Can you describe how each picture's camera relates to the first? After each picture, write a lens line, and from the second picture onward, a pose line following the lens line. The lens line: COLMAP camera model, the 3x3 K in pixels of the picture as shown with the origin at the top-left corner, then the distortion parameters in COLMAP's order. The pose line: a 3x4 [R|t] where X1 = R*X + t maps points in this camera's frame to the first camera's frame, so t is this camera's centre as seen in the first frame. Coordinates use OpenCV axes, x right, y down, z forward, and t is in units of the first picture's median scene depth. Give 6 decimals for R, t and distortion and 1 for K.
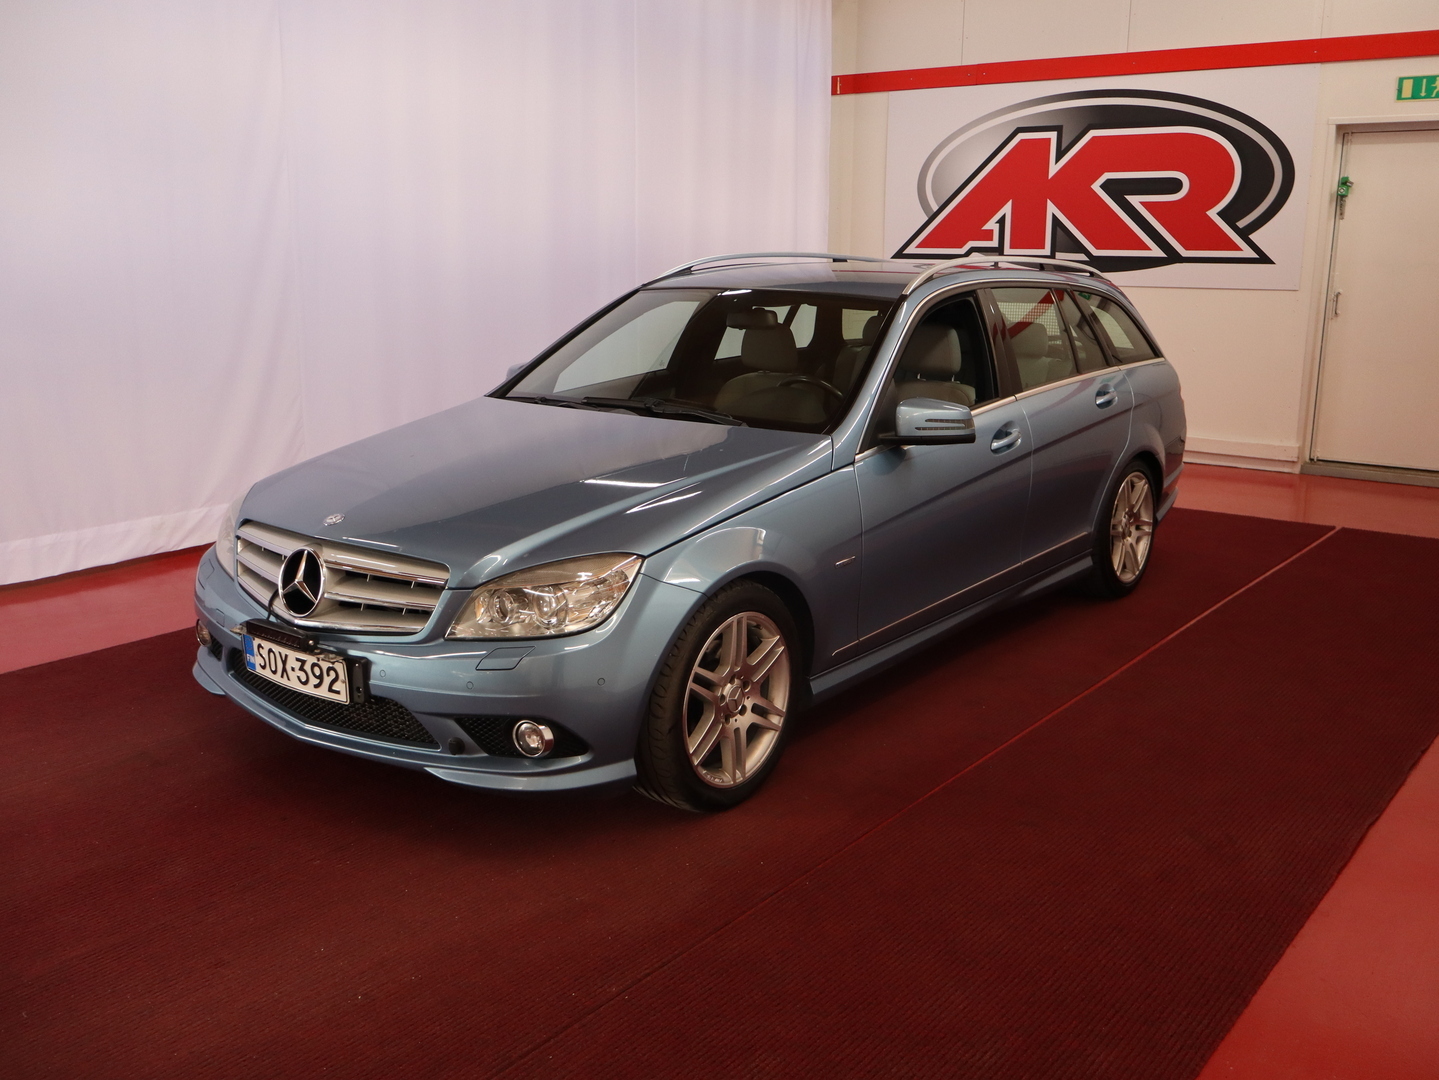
lens RADIAL K [[1366.3, 0, 729.0], [0, 1366.3, 542.4], [0, 0, 1]] dist [0.009245, 0.000000]
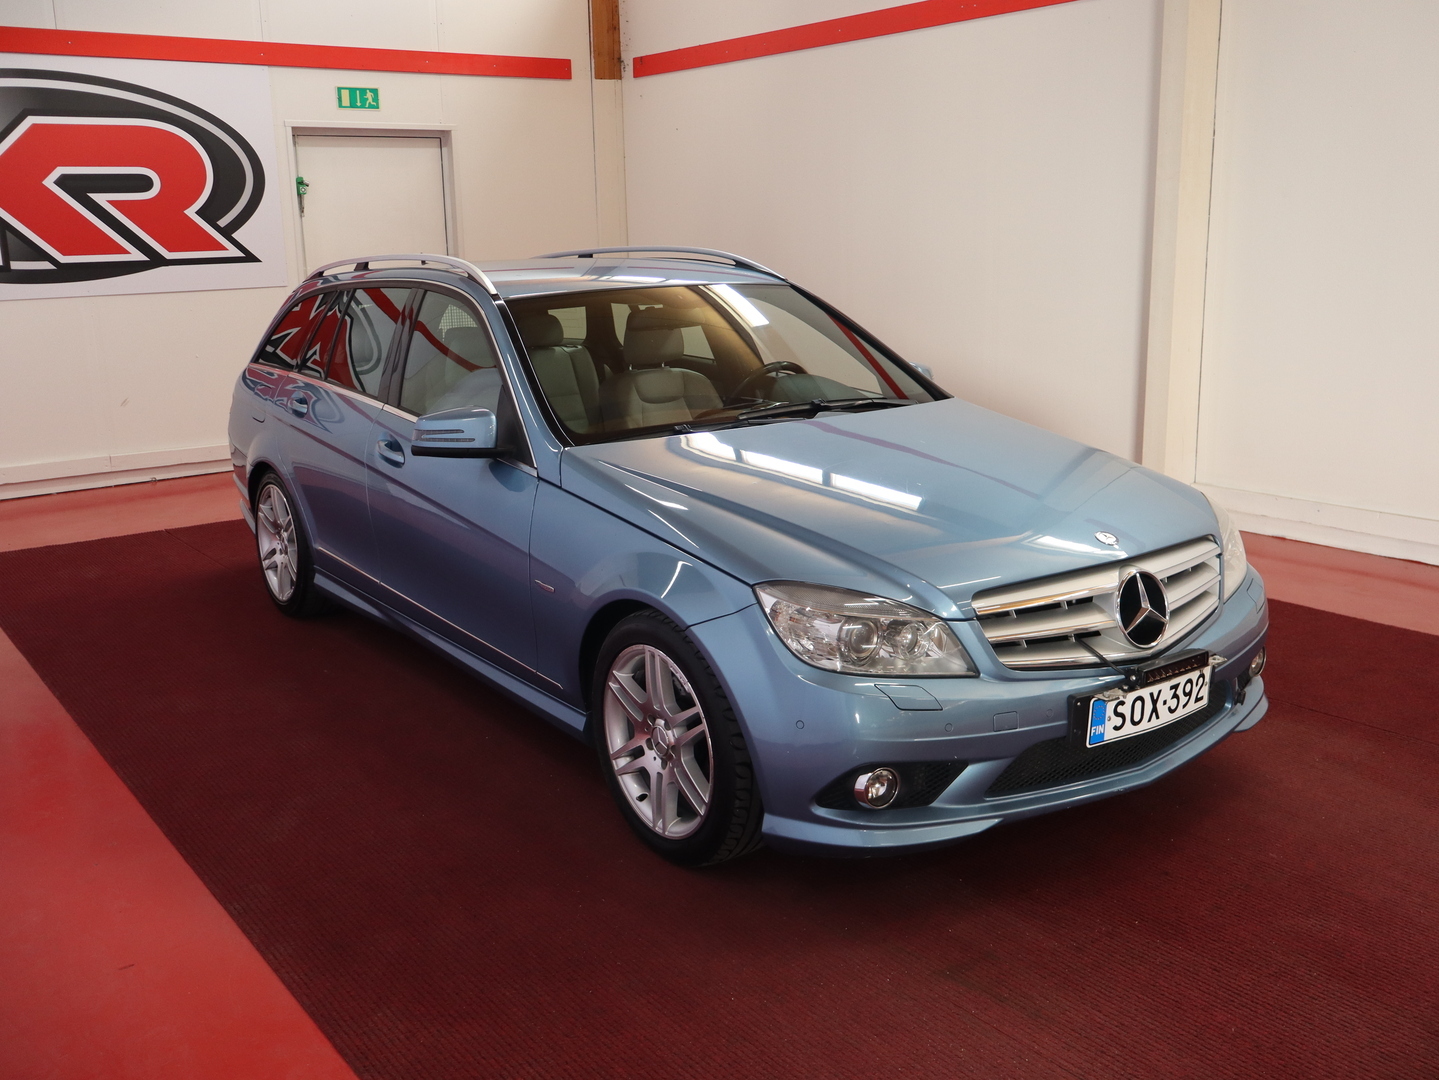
lens RADIAL K [[1366.3, 0, 723.0], [0, 1366.3, 541.3], [0, 0, 1]] dist [0.009245, 0.000000]
pose [[0.283537, -0.232975, 0.930231, -0.484571], [0.239486, 0.956506, 0.166560, -0.091031], [-0.928576, 0.175551, 0.326999, 0.382612]]
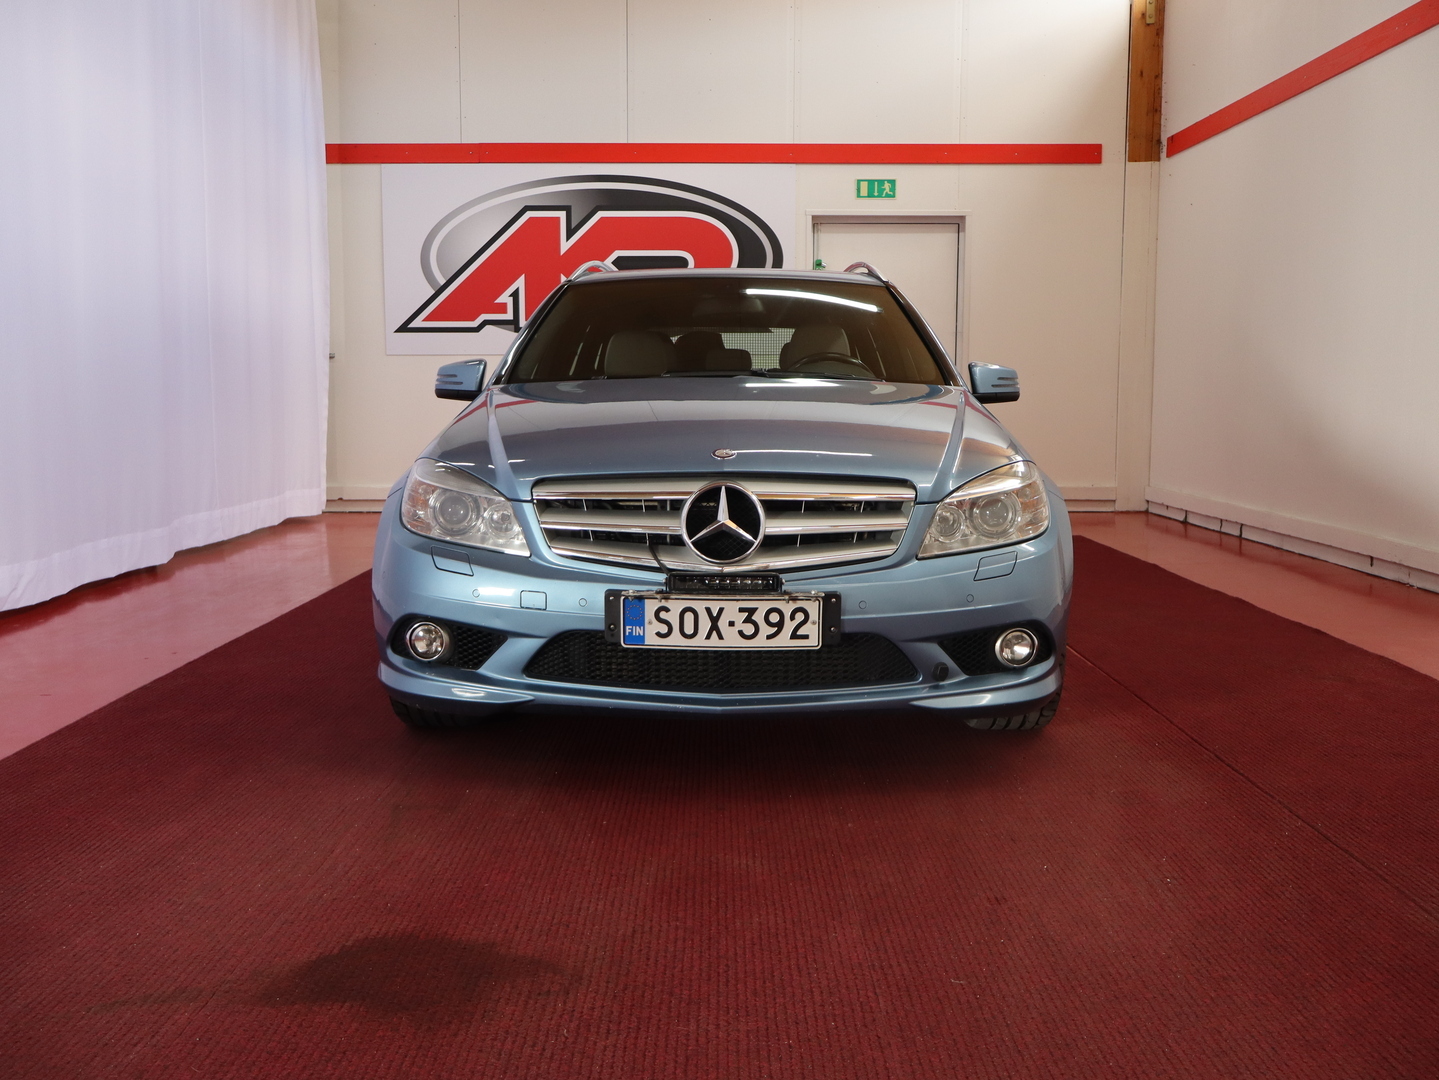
lens RADIAL K [[1366.3, 0, 713.2], [0, 1366.3, 534.1], [0, 0, 1]] dist [0.009245, 0.000000]
pose [[0.801846, -0.070210, 0.593392, -0.331877], [0.138002, 0.987985, -0.069583, 0.038030], [-0.581377, 0.137684, 0.801900, 0.125935]]
